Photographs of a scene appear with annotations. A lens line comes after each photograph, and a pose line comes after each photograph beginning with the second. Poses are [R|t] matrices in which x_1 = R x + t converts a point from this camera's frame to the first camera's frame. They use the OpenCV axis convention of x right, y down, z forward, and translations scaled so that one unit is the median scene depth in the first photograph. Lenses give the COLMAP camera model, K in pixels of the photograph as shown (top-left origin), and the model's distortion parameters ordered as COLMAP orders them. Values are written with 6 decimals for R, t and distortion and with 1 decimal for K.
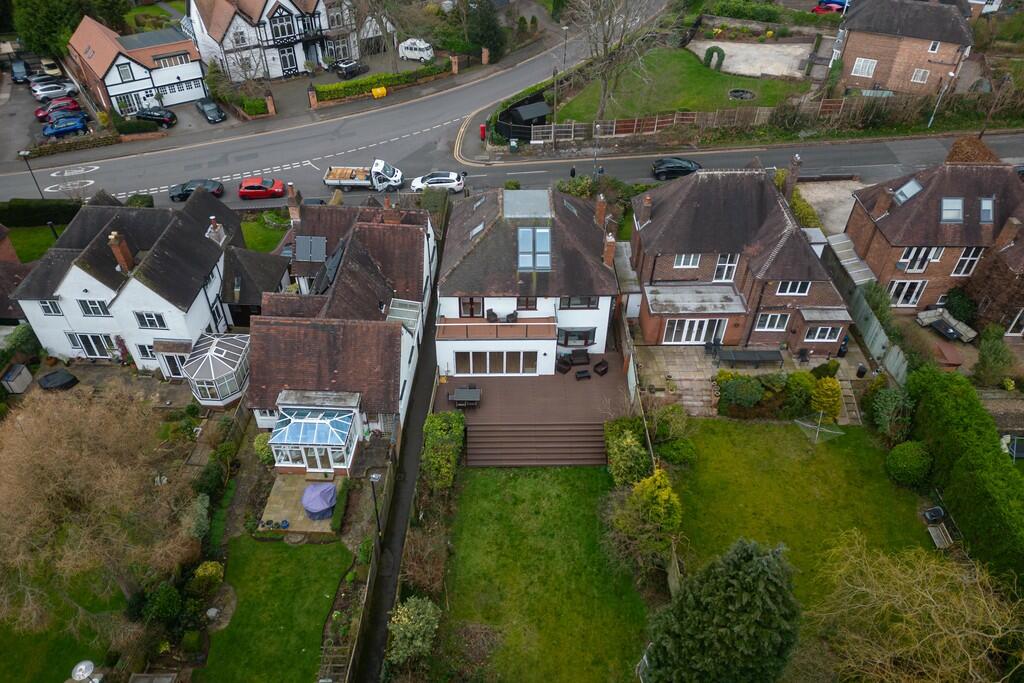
lens RADIAL K [[708.9, 0, 512.2], [0, 708.9, 345.1], [0, 0, 1]] dist [0.102041, -0.100674]
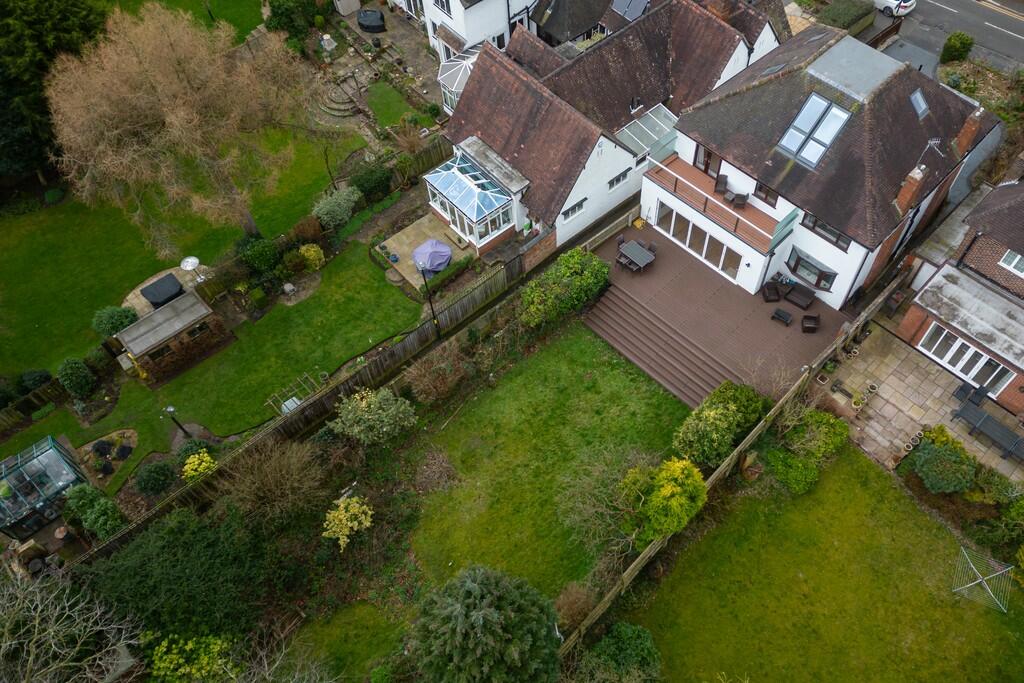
lens RADIAL K [[789.6, 0, 512.0], [0, 789.6, 341.5], [0, 0, 1]] dist [0.077396, -0.064337]
pose [[0.714738, 0.593230, -0.370442, 0.234501], [-0.472055, 0.800005, 0.370346, -0.119585], [0.516056, -0.089831, 0.851831, 0.138416]]
